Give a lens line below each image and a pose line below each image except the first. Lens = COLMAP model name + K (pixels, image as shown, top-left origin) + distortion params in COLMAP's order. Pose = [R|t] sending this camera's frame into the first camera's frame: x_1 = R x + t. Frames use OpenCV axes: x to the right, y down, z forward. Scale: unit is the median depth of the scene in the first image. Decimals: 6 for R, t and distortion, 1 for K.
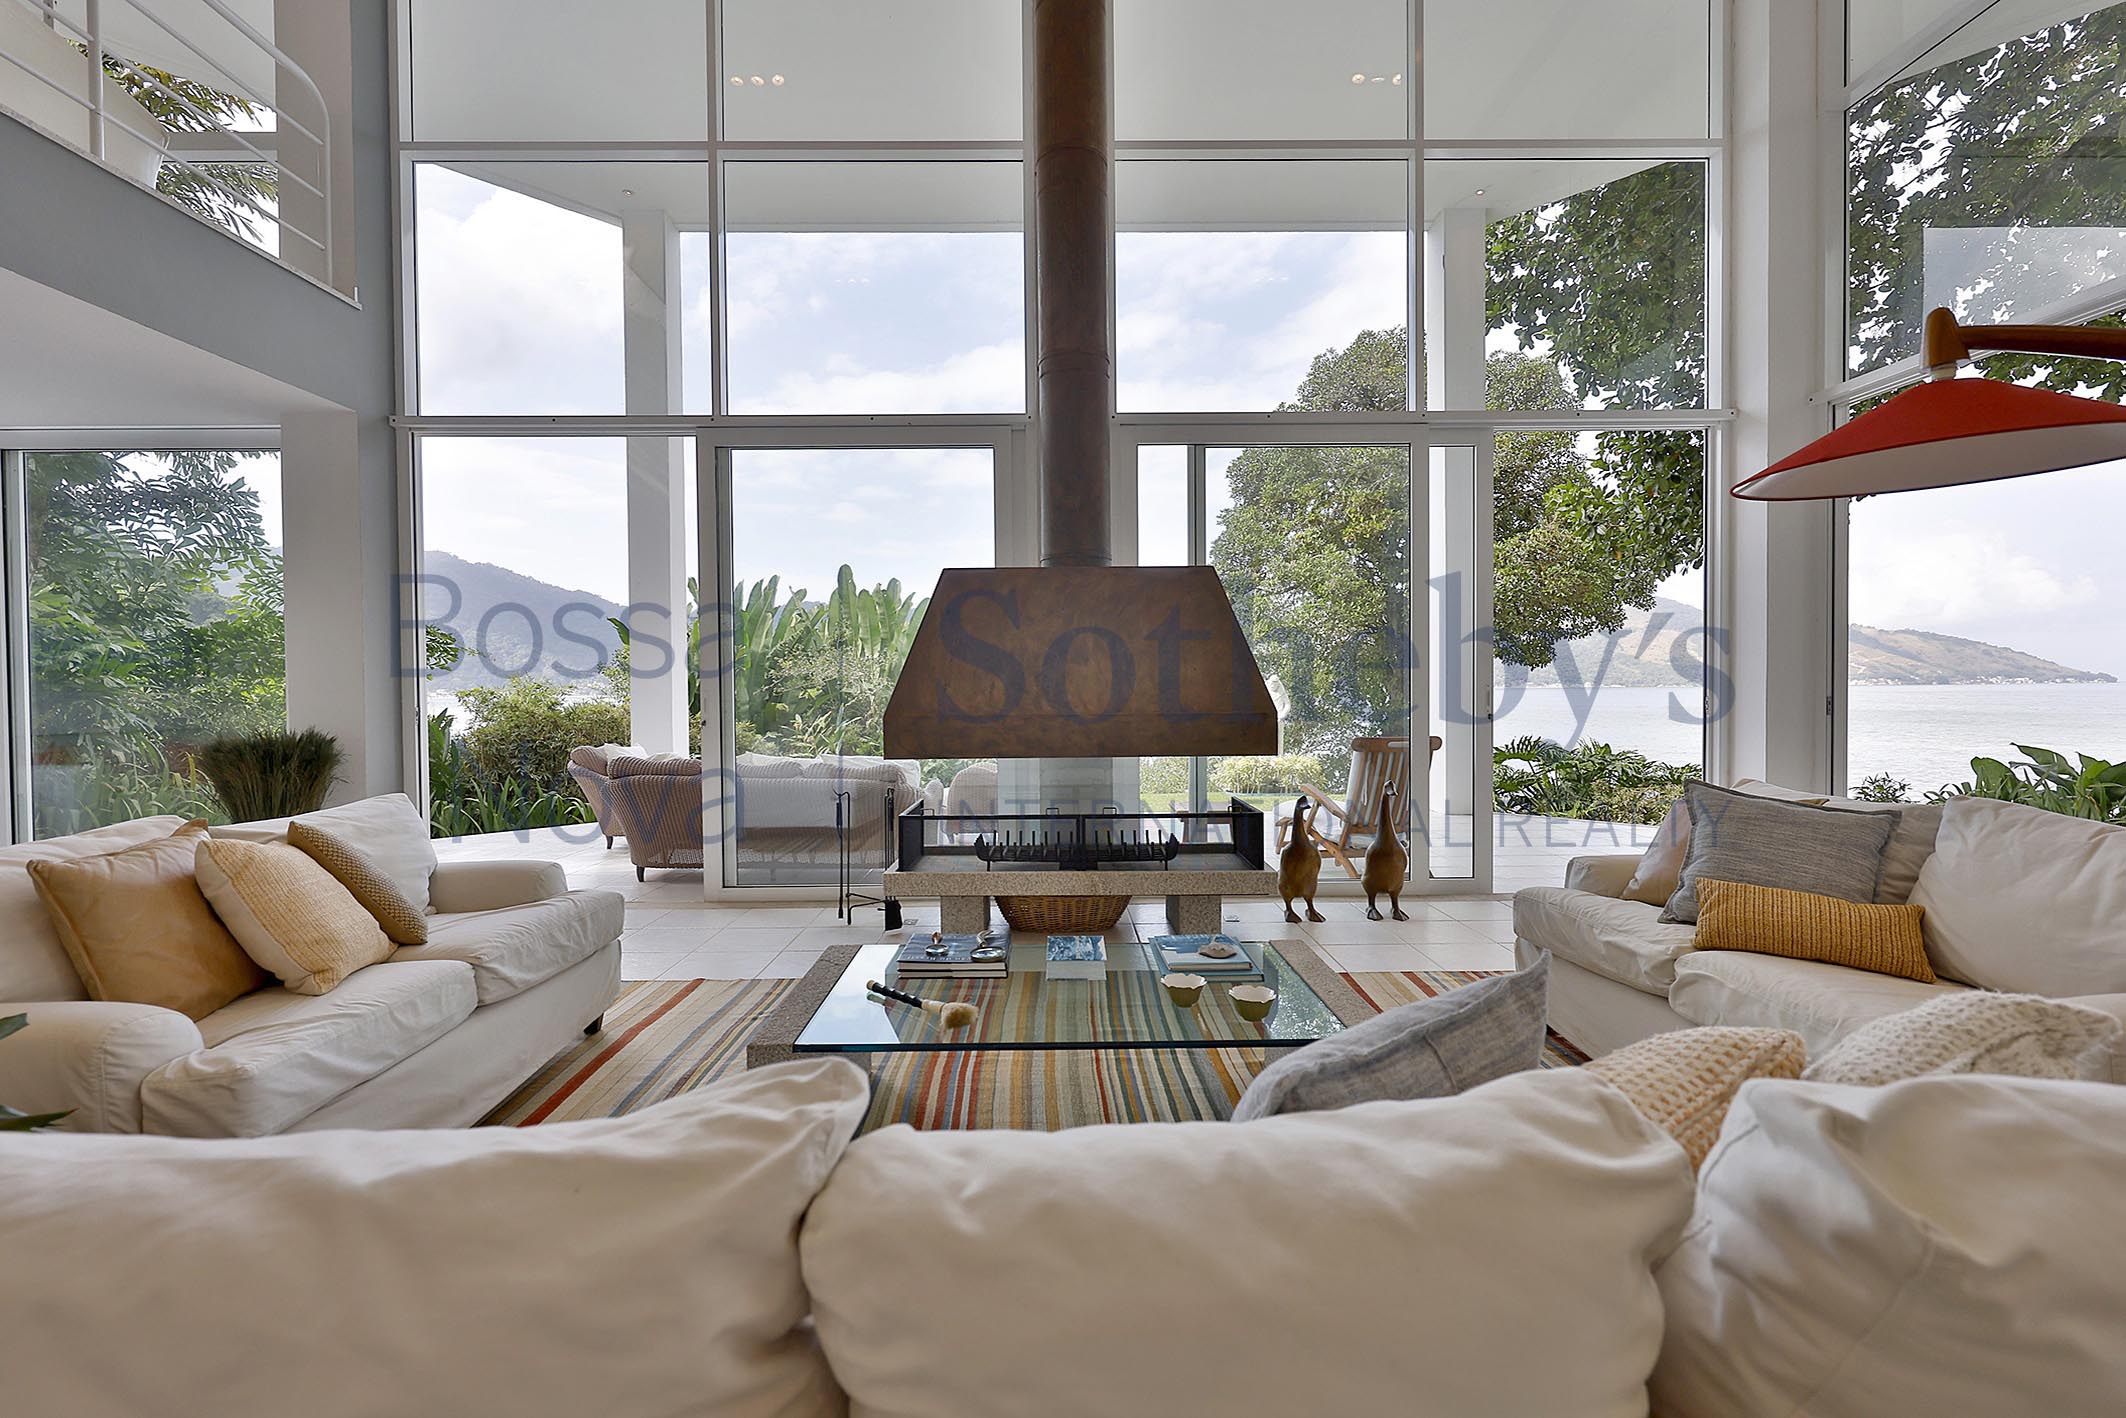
lens RADIAL K [[907.4, 0, 1063.0], [0, 907.4, 709.0], [0, 0, 1]] dist [-0.002918, -0.000184]
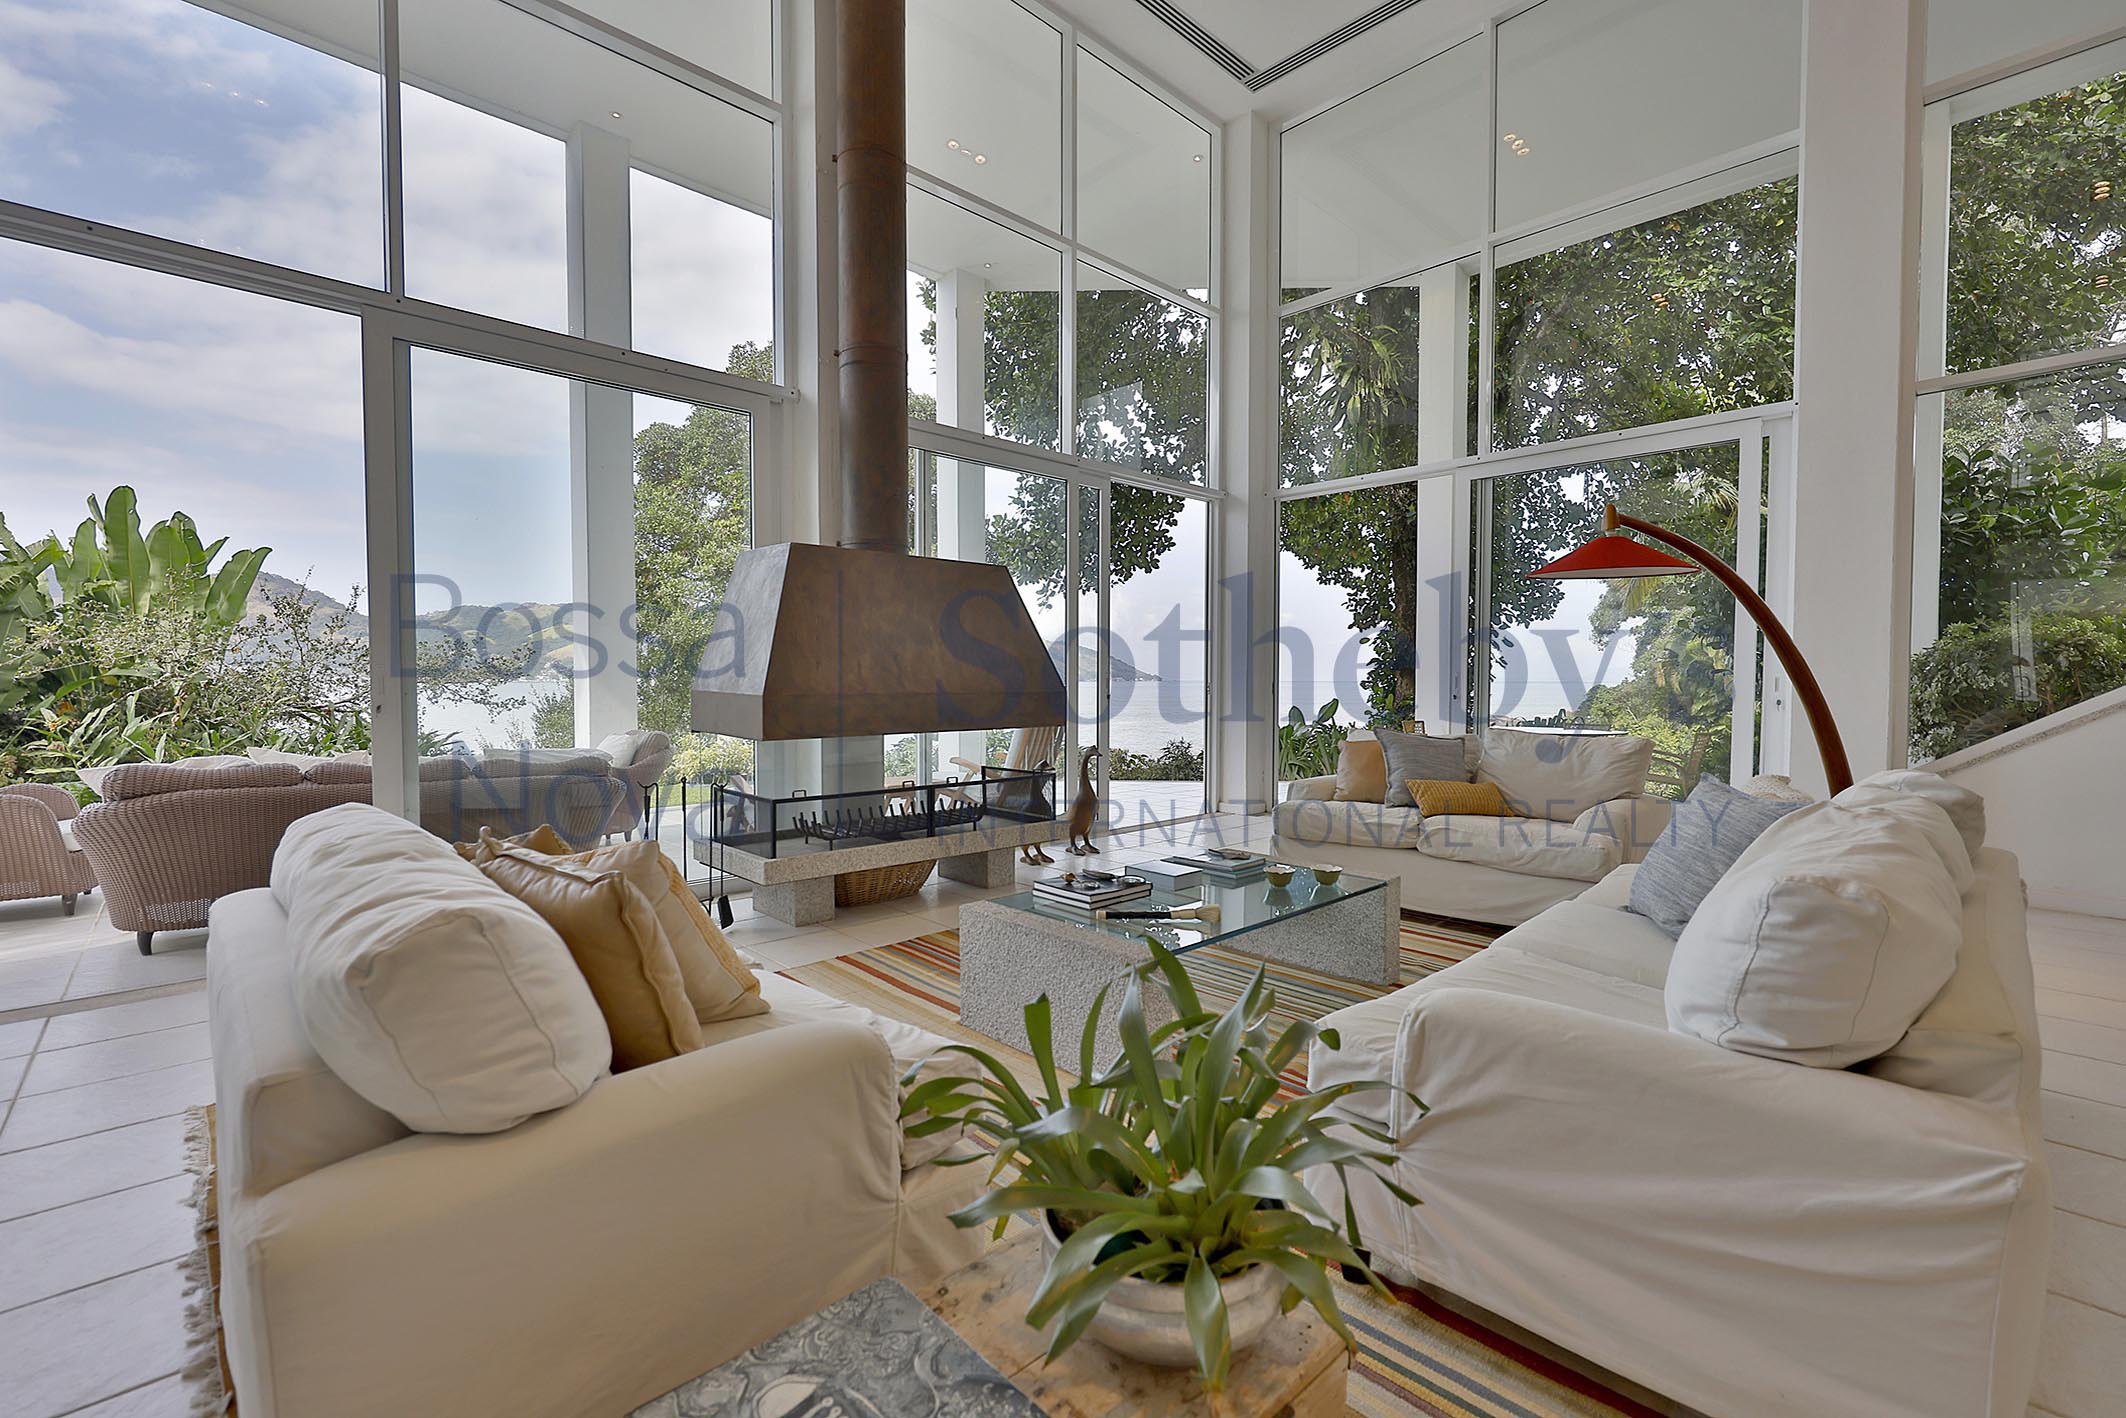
lens RADIAL K [[907.4, 0, 1063.0], [0, 907.4, 709.0], [0, 0, 1]] dist [-0.002918, -0.000184]
pose [[0.730201, -0.012425, 0.683120, -0.544651], [0.007782, 0.999921, 0.009869, 0.014133], [-0.683188, -0.001890, 0.730240, 0.090585]]
